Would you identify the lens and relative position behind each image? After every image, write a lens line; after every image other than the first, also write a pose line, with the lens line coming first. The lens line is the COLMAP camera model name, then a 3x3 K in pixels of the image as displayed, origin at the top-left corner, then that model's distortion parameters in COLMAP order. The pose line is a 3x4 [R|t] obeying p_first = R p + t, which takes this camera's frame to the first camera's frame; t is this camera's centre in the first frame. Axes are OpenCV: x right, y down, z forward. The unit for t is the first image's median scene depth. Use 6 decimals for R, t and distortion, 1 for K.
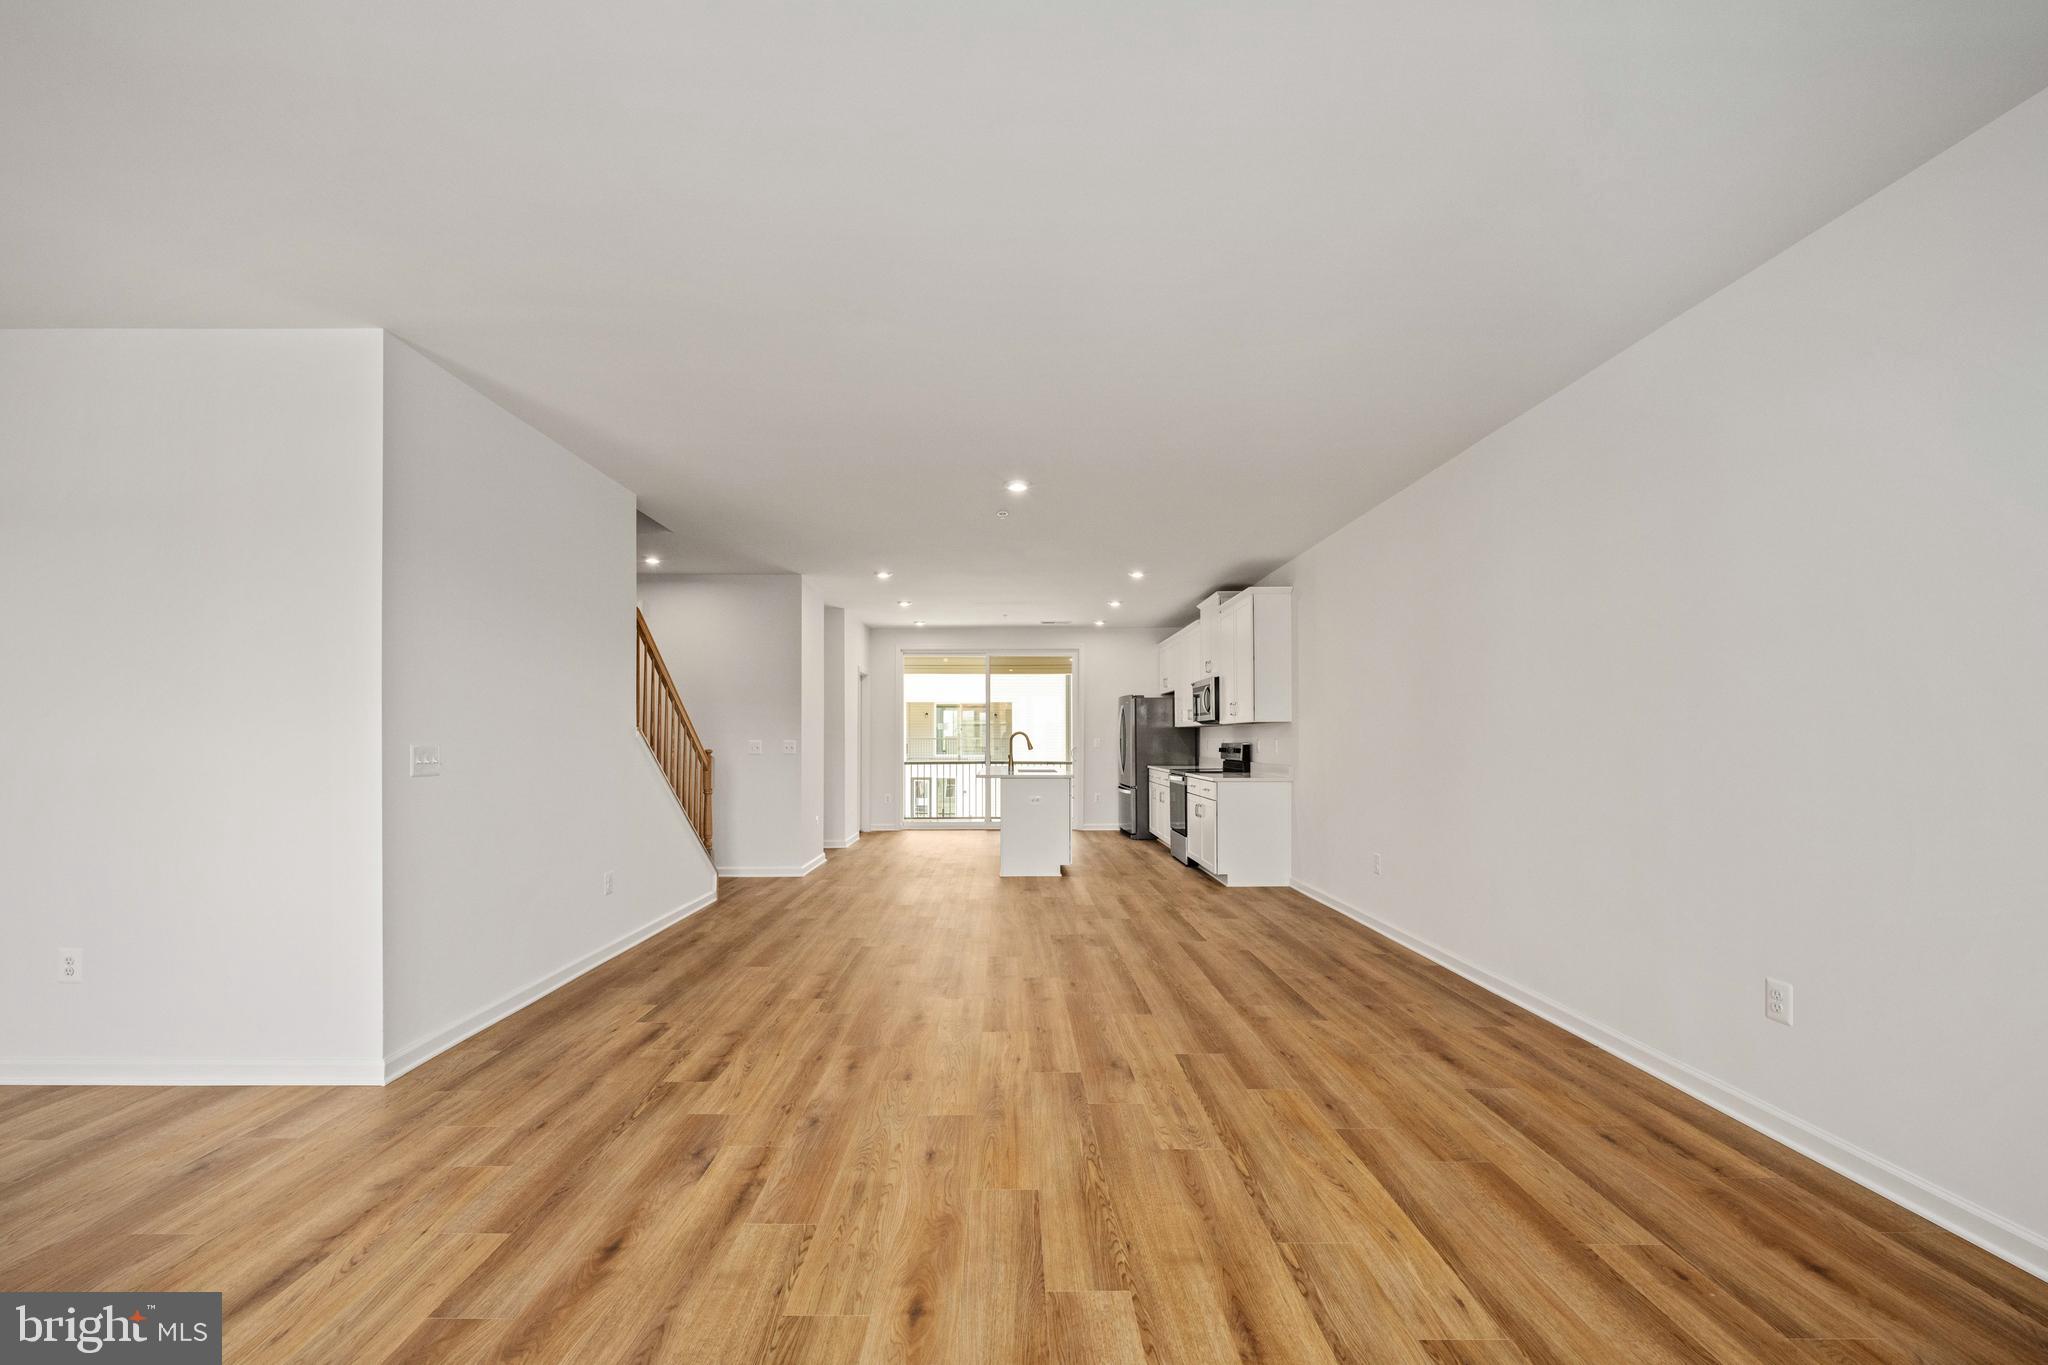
lens RADIAL K [[842.8, 0, 1006.6], [0, 842.8, 718.0], [0, 0, 1]] dist [-0.002268, -0.000131]
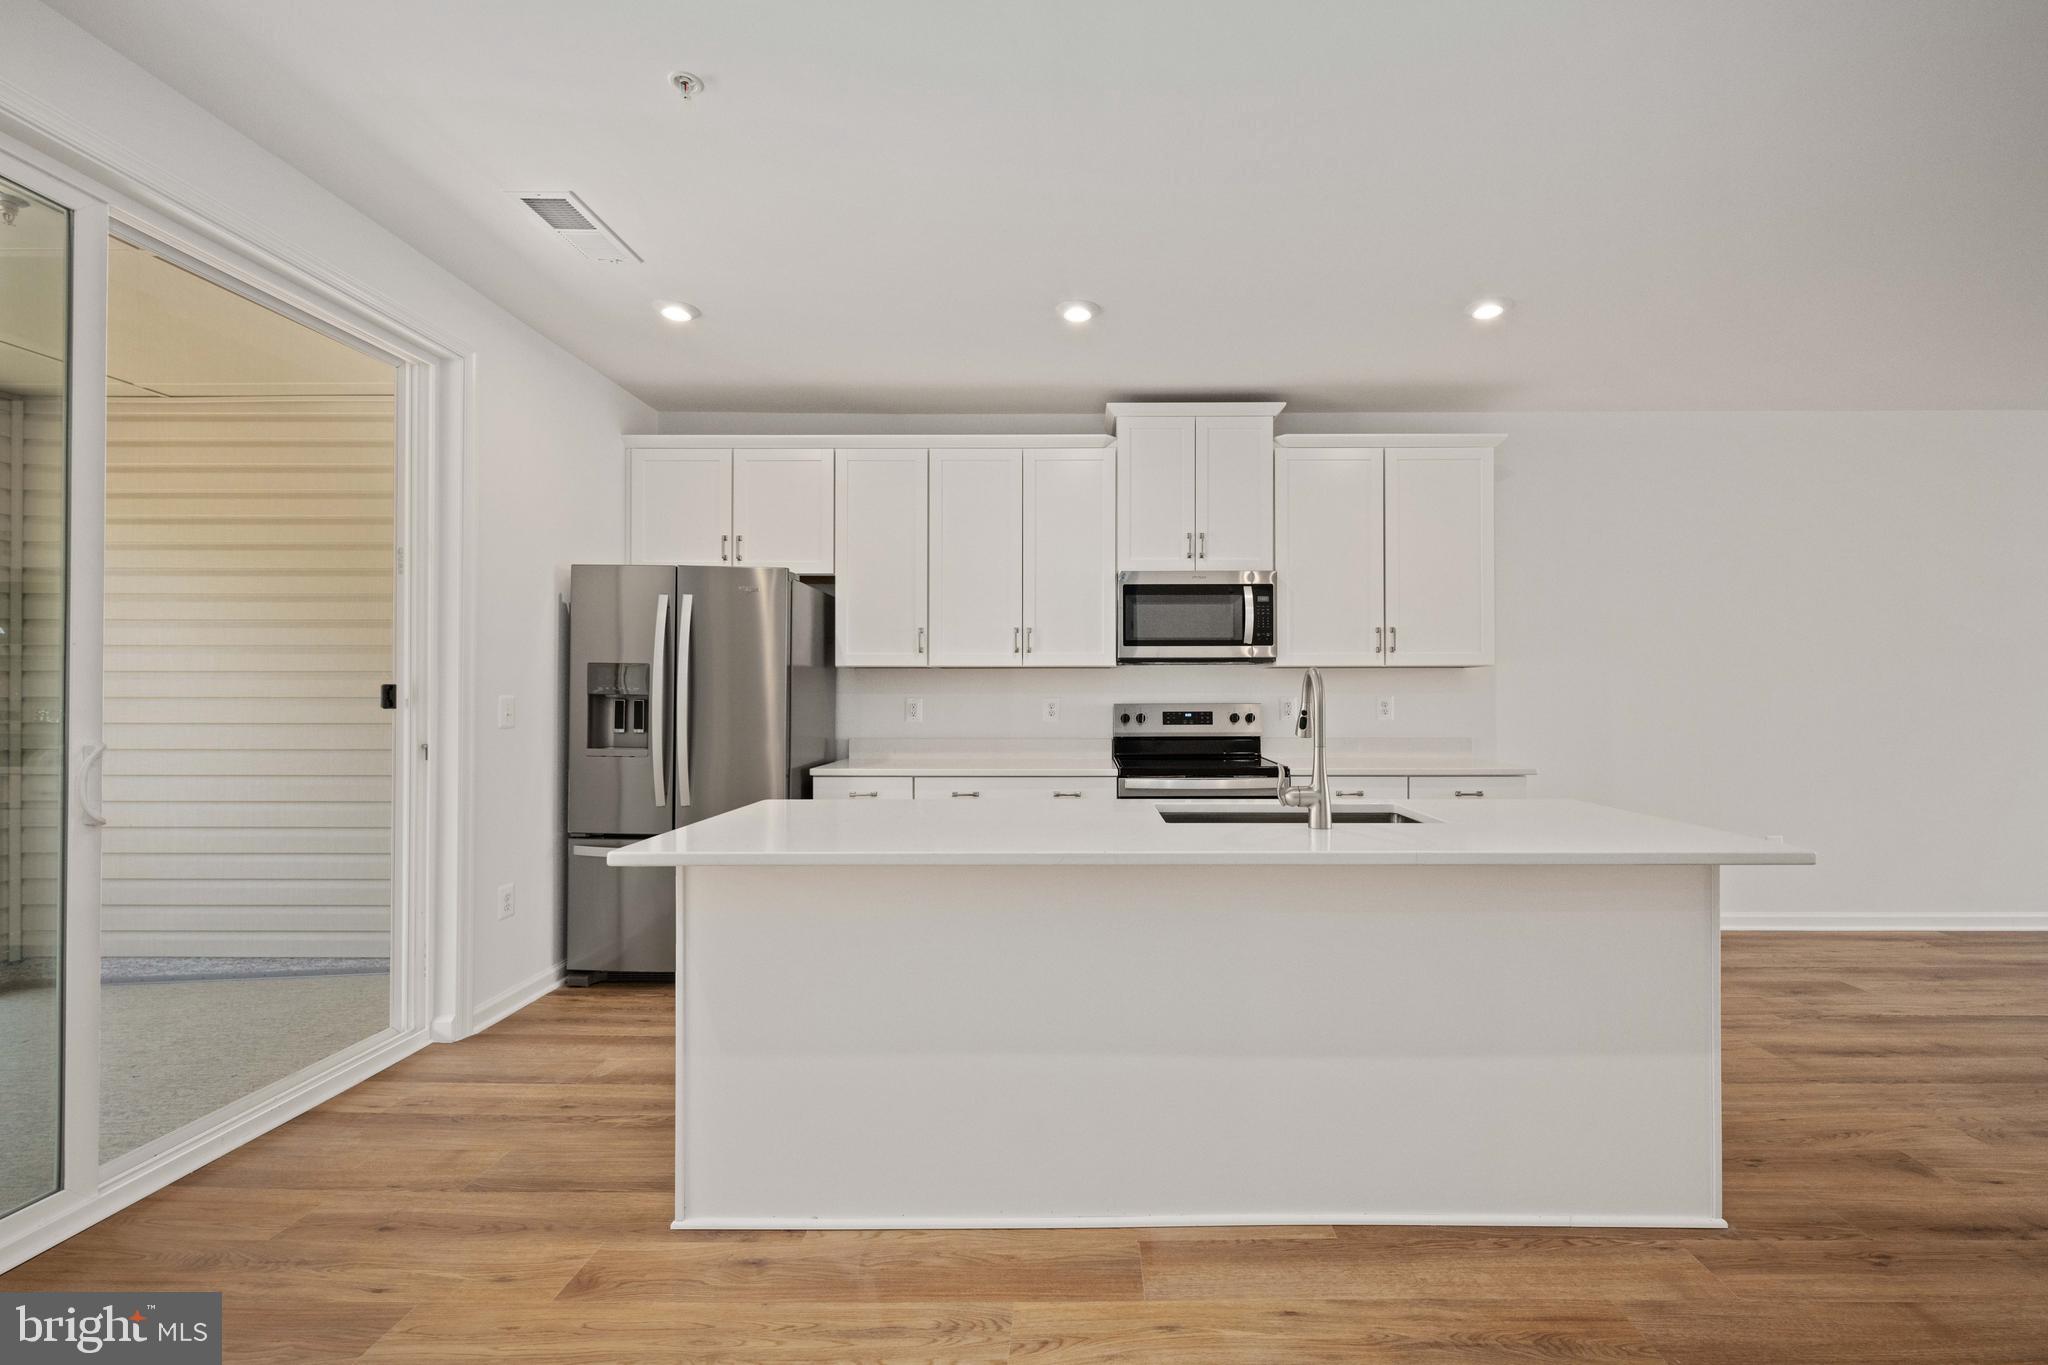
lens RADIAL K [[850.7, 0, 1081.7], [0, 850.7, 682.0], [0, 0, 1]] dist [0.000328, 0.000303]
pose [[0.005064, 0.016829, 0.999846, -0.282454], [-0.023709, 0.999579, -0.016705, 0.031311], [-0.999706, -0.023621, 0.005460, 1.228241]]
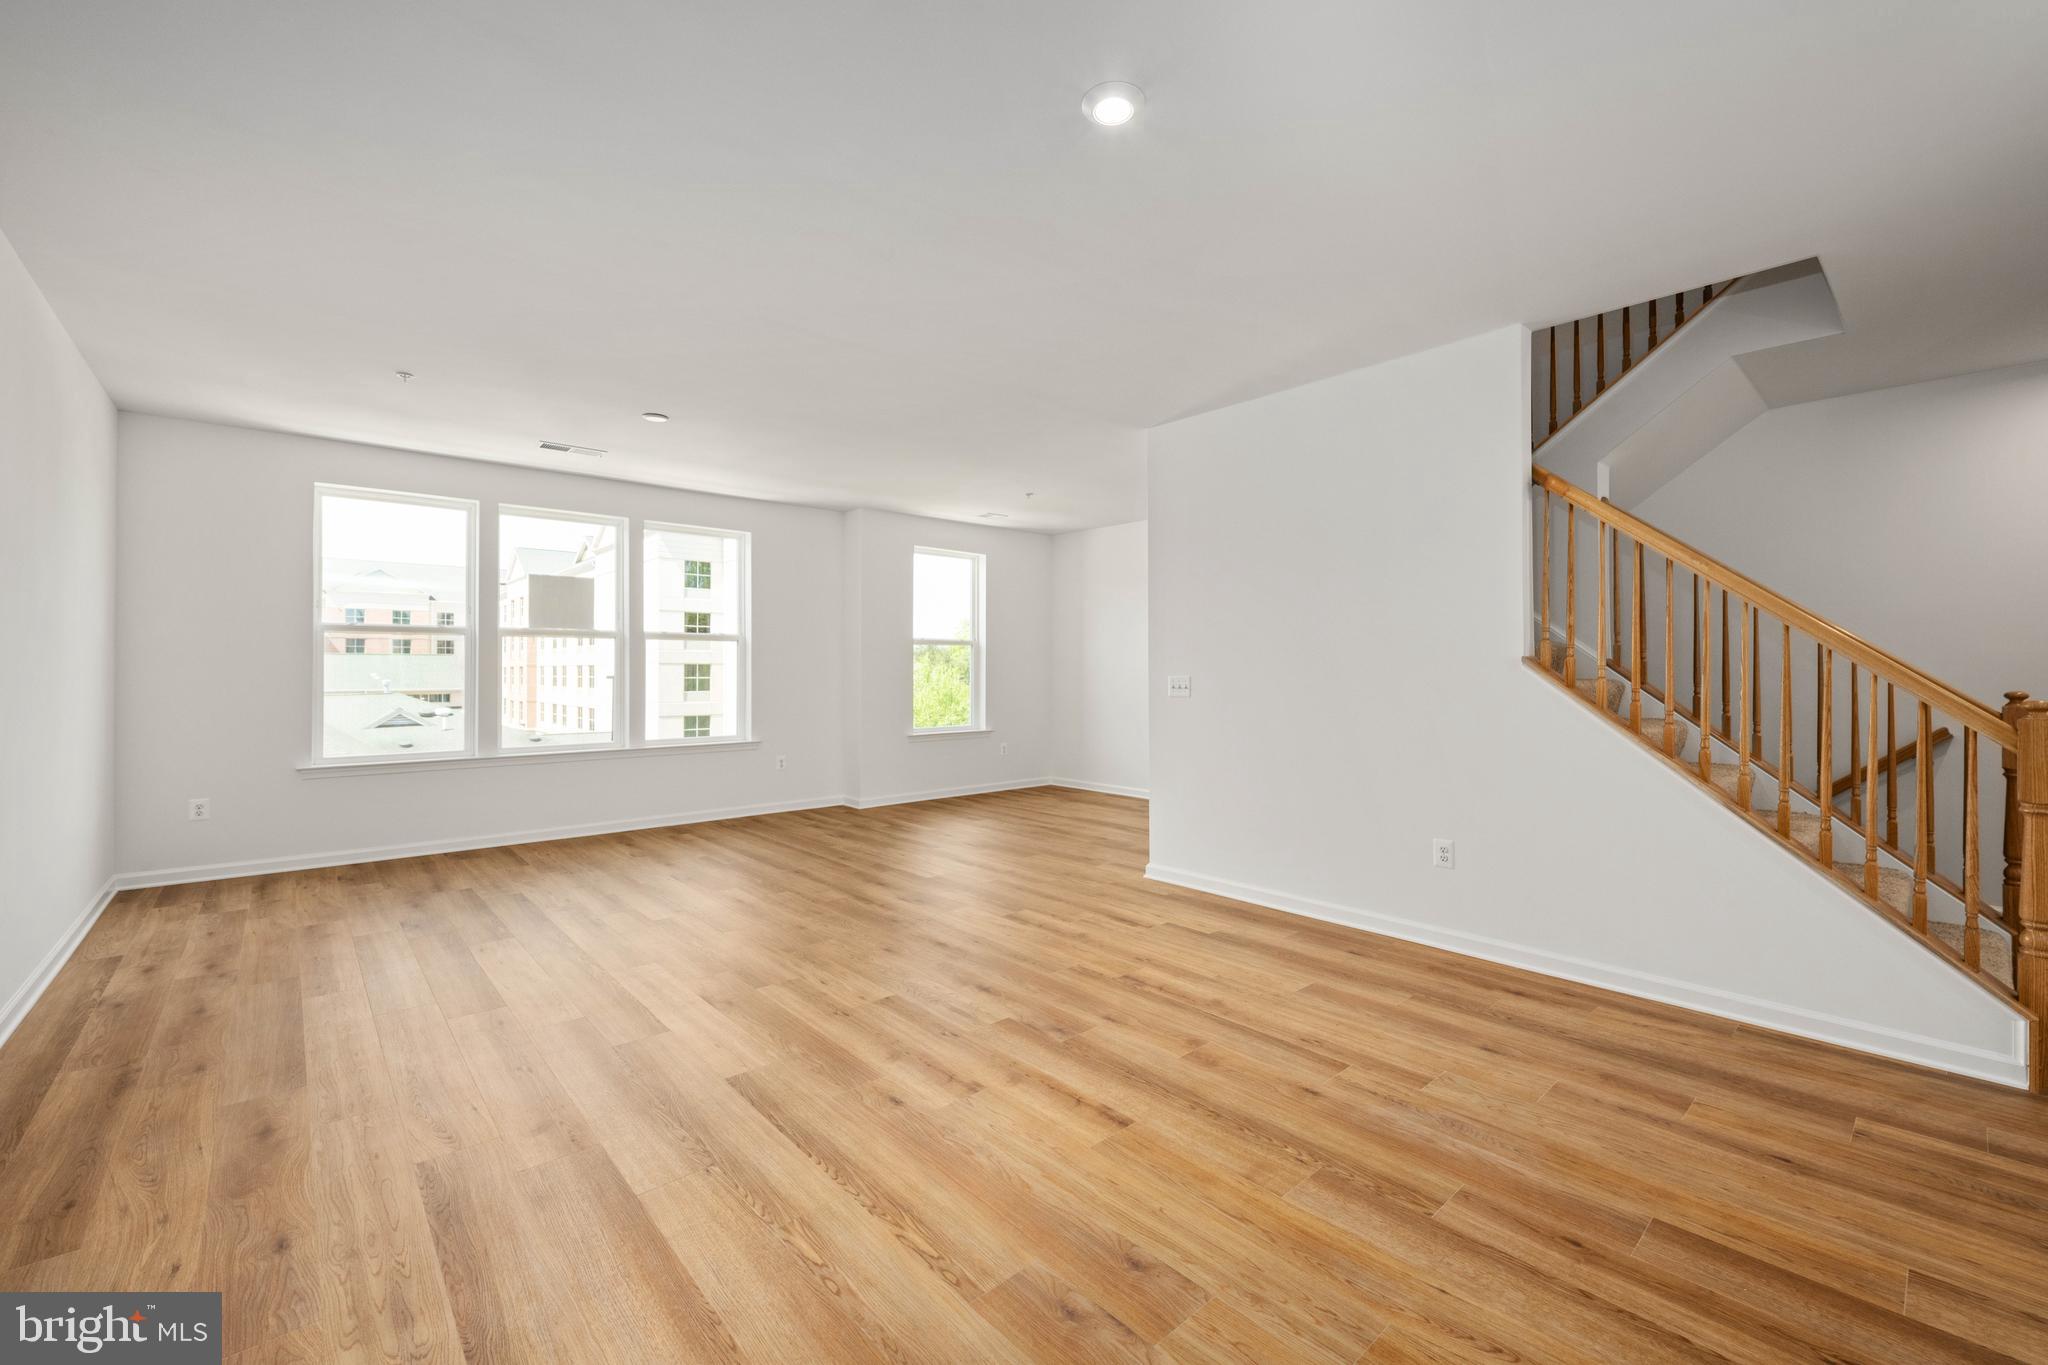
lens RADIAL K [[839.9, 0, 1006.3], [0, 839.9, 680.4], [0, 0, 1]] dist [0.000293, 0.000218]
pose [[-0.764091, 0.008199, -0.645056, 0.223463], [0.016383, 0.999843, -0.006699, 0.020722], [0.644900, -0.015687, -0.764106, 0.860659]]
